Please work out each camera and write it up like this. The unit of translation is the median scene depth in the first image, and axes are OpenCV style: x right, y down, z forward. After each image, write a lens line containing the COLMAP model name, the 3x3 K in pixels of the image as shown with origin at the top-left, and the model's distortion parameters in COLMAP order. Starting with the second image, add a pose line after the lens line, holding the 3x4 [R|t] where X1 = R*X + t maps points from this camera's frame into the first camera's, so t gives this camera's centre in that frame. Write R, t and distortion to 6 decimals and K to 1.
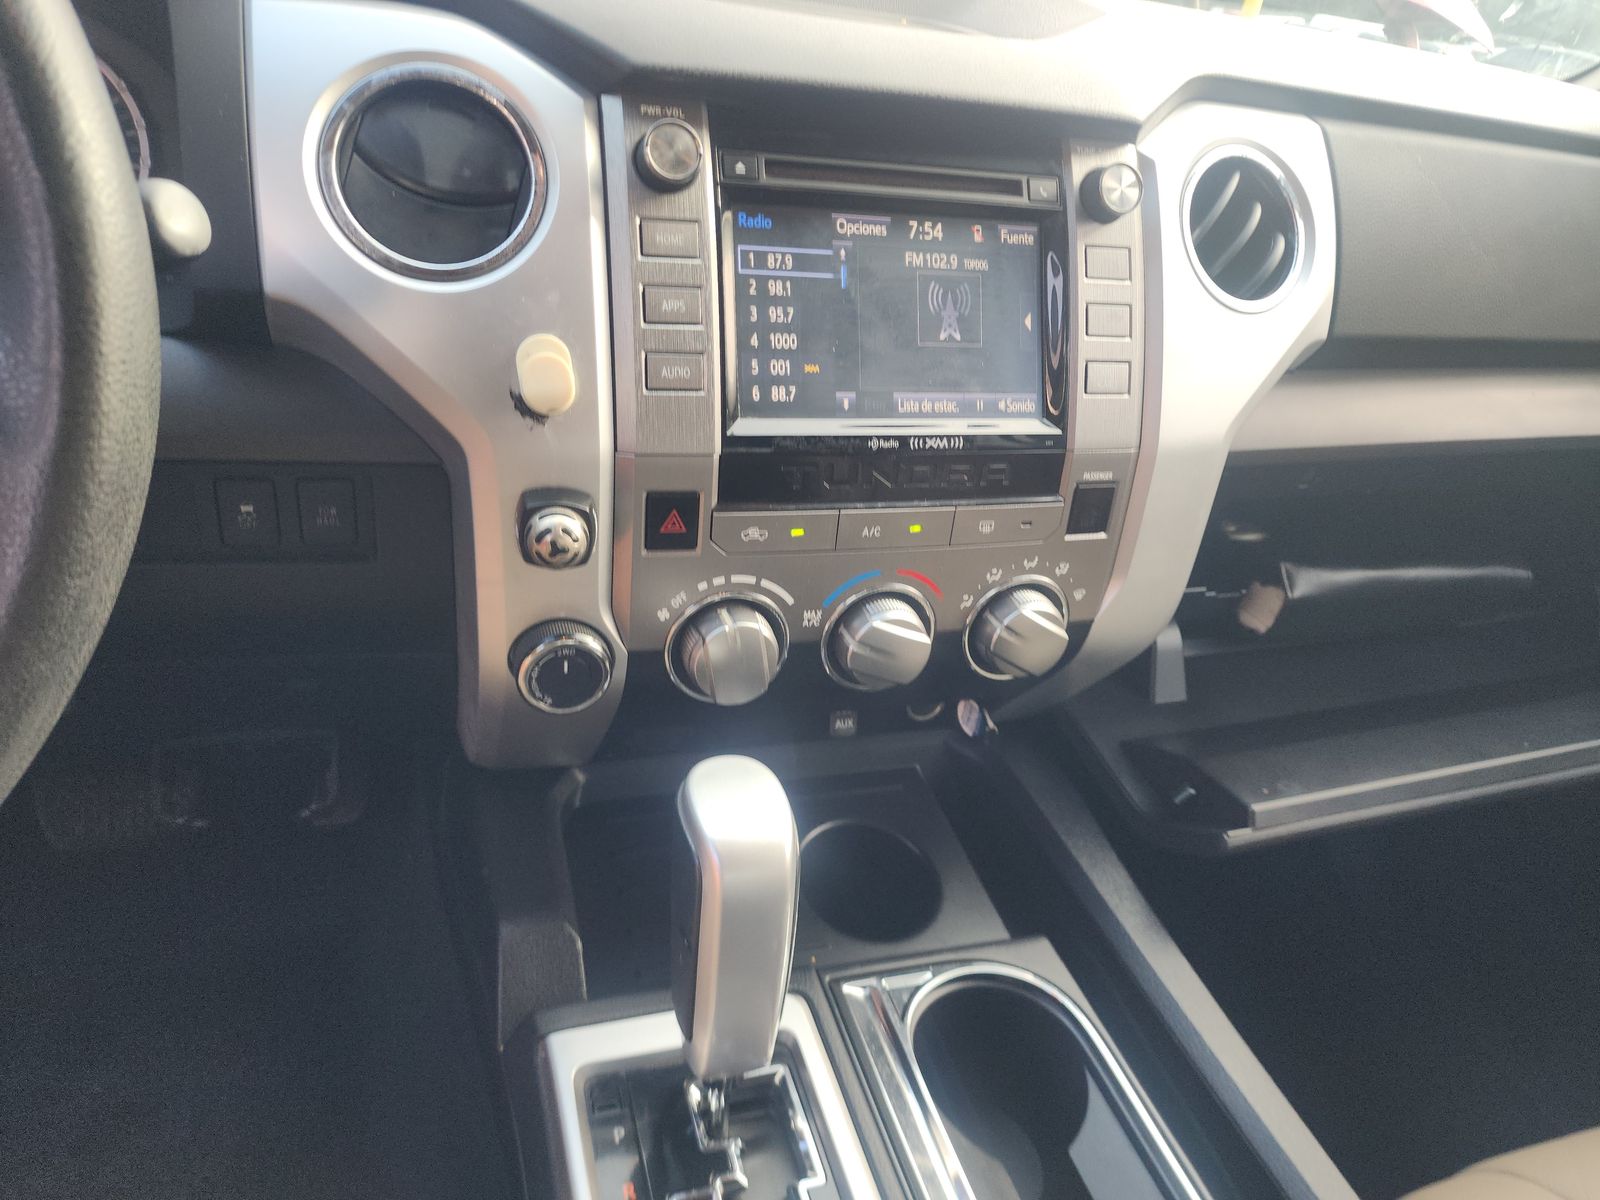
lens RADIAL K [[1086.8, 0, 784.7], [0, 1086.8, 633.4], [0, 0, 1]] dist [0.003851, 0.003123]
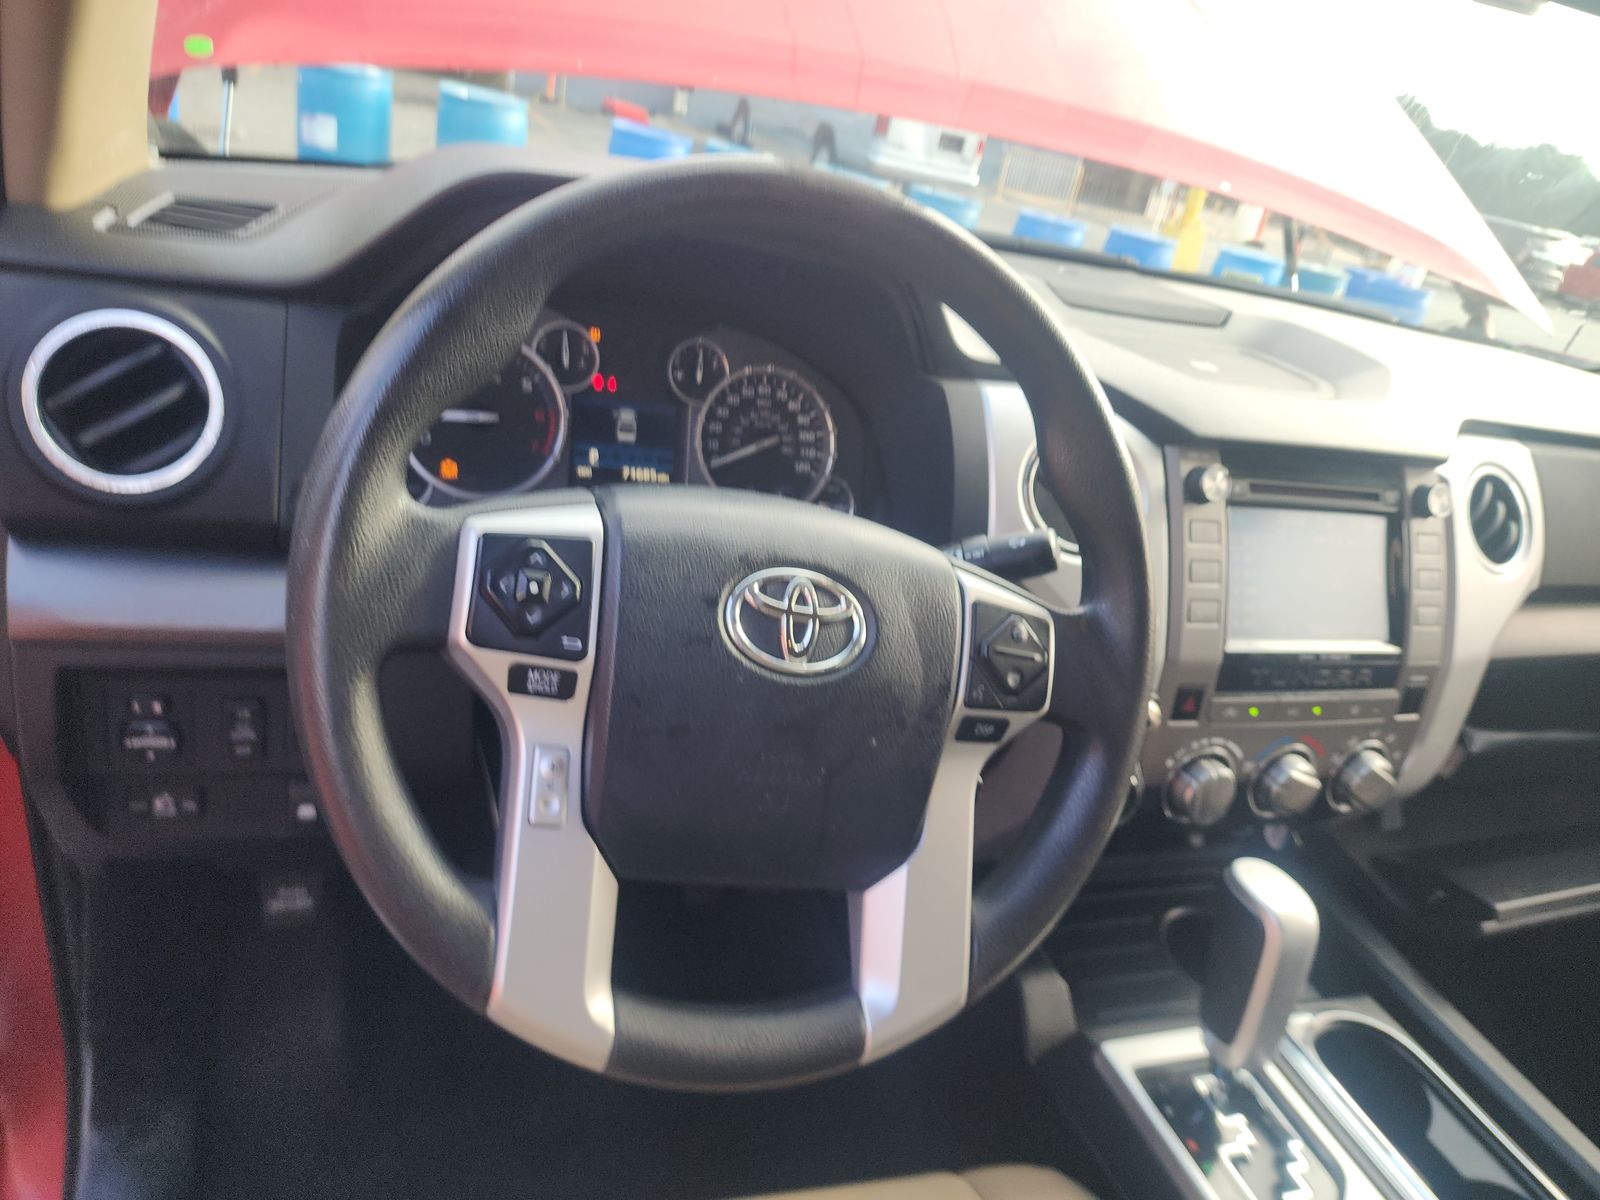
lens RADIAL K [[1086.8, 0, 798.9], [0, 1086.8, 599.4], [0, 0, 1]] dist [0.003851, 0.003123]
pose [[0.997388, 0.046863, 0.054967, -0.676799], [-0.039967, 0.991914, -0.120457, -0.036175], [-0.060167, 0.117946, 0.991196, -0.479074]]
